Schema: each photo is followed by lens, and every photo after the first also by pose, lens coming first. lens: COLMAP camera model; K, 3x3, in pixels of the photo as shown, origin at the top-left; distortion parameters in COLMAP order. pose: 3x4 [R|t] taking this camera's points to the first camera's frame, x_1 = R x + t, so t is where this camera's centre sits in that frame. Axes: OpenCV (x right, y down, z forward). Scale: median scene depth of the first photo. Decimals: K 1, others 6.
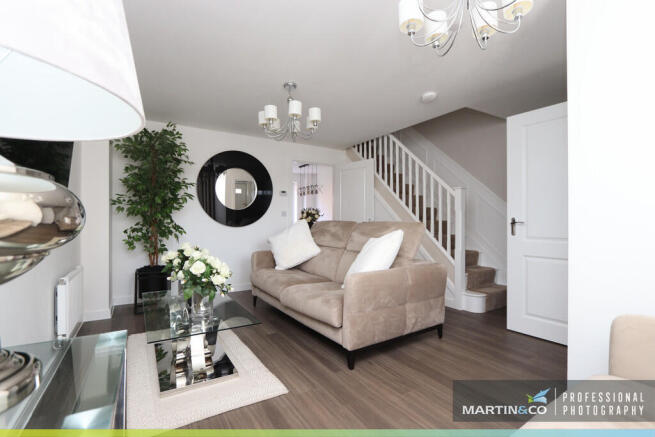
lens RADIAL K [[303.8, 0, 327.5], [0, 303.8, 218.5], [0, 0, 1]] dist [-0.003133, -0.000329]
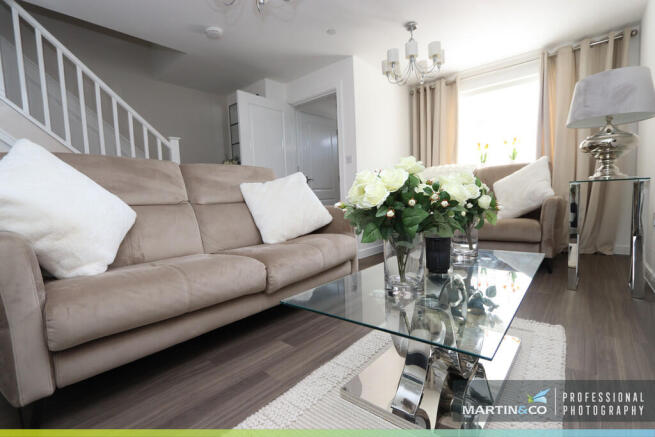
lens RADIAL K [[303.8, 0, 327.5], [0, 303.8, 218.5], [0, 0, 1]] dist [-0.003133, -0.000329]
pose [[-0.286985, -0.071887, 0.955234, -0.661536], [0.035783, 0.995680, 0.085682, 0.087479], [-0.957267, 0.058770, -0.283172, 0.963941]]
